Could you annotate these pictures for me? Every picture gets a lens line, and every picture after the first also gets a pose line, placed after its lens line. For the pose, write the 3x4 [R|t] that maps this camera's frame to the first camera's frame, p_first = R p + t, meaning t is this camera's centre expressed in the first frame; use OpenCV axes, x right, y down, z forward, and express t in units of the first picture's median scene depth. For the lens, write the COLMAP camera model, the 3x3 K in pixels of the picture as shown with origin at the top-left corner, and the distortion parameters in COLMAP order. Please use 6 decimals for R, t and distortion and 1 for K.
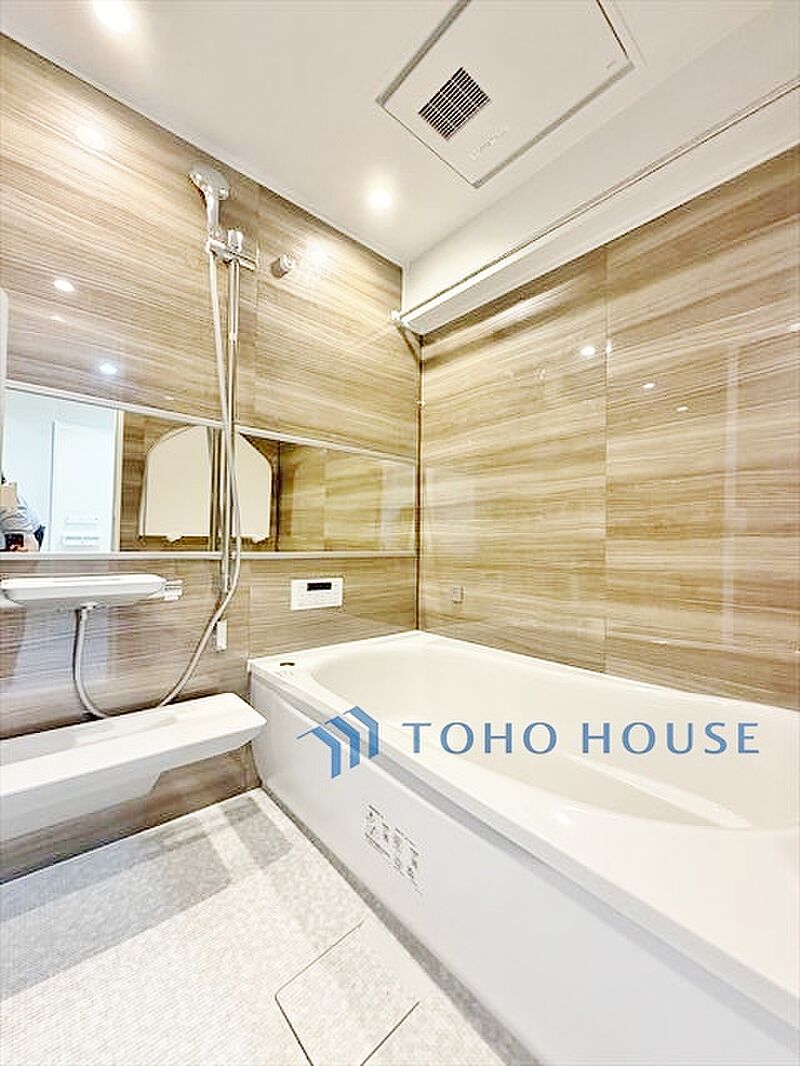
lens RADIAL K [[425.0, 0, 399.3], [0, 425.0, 531.6], [0, 0, 1]] dist [-0.000687, -0.000141]
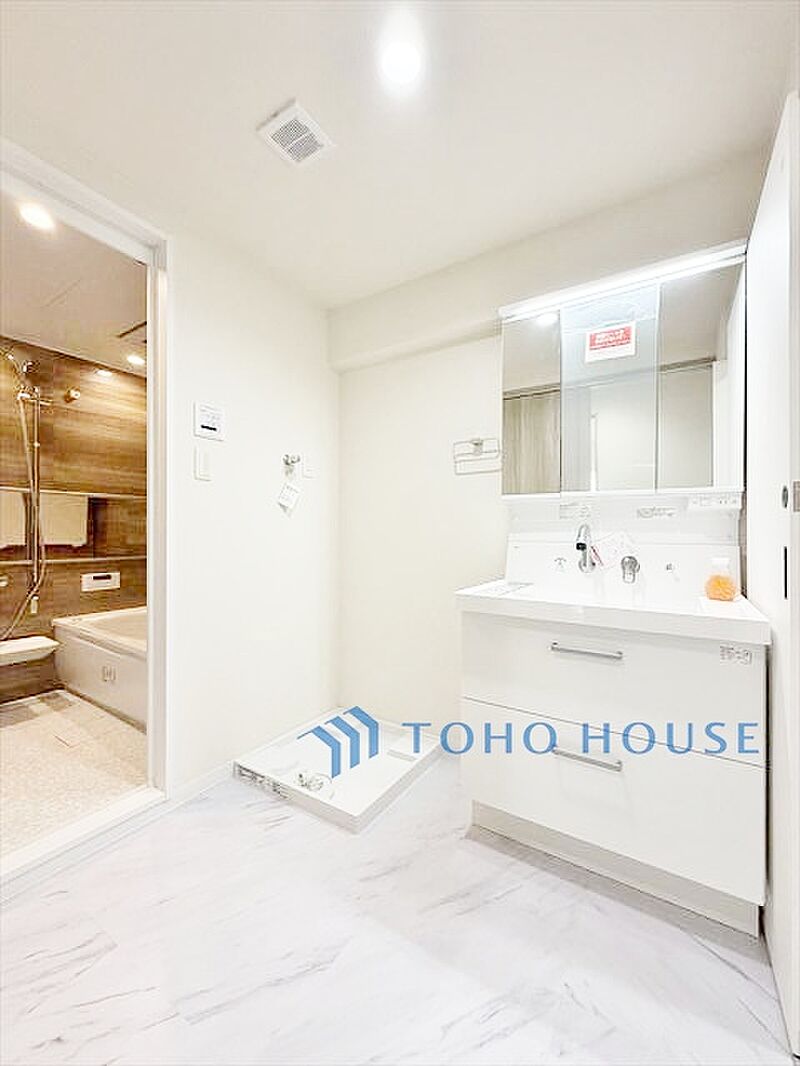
lens RADIAL K [[425.0, 0, 401.1], [0, 425.0, 535.6], [0, 0, 1]] dist [-0.000687, -0.000141]
pose [[0.960401, -0.011947, 0.278364, 0.555570], [0.005115, 0.999668, 0.025256, -0.089229], [-0.278574, -0.022832, 0.960143, -1.112876]]
